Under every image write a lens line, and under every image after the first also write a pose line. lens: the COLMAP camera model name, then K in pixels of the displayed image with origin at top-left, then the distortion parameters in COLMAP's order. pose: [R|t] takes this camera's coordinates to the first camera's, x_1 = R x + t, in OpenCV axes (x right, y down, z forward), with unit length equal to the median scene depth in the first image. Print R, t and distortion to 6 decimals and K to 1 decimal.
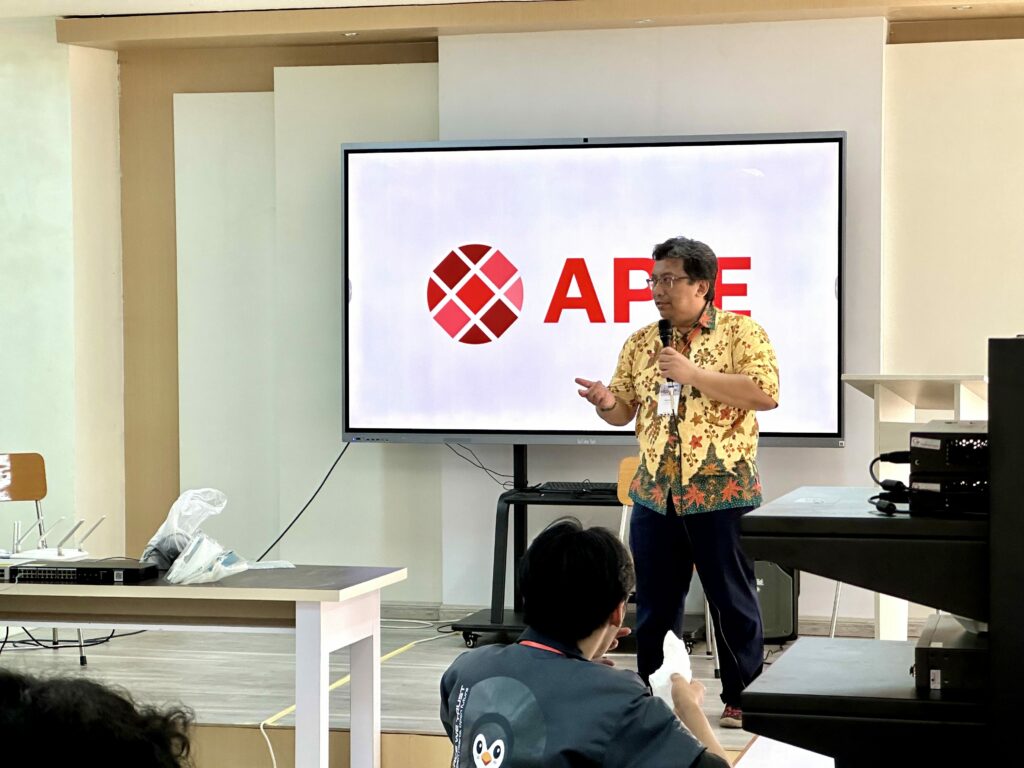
lens RADIAL K [[2357.7, 0, 505.9], [0, 2357.7, 384.2], [0, 0, 1]] dist [0.238814, 0.000000]
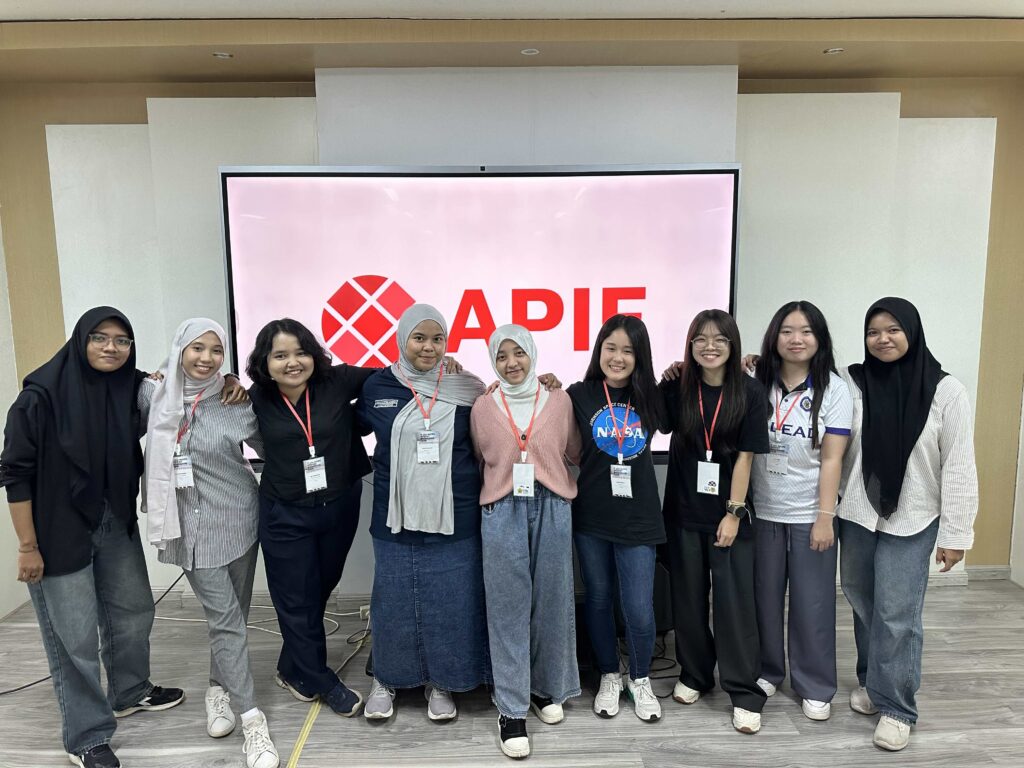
lens RADIAL K [[757.1, 0, 515.9], [0, 757.1, 390.2], [0, 0, 1]] dist [0.093380, 0.001797]
pose [[0.964923, -0.044623, 0.258711, -0.039163], [0.017486, 0.994184, 0.106262, -0.044212], [-0.261949, -0.098010, 0.960092, 0.672904]]
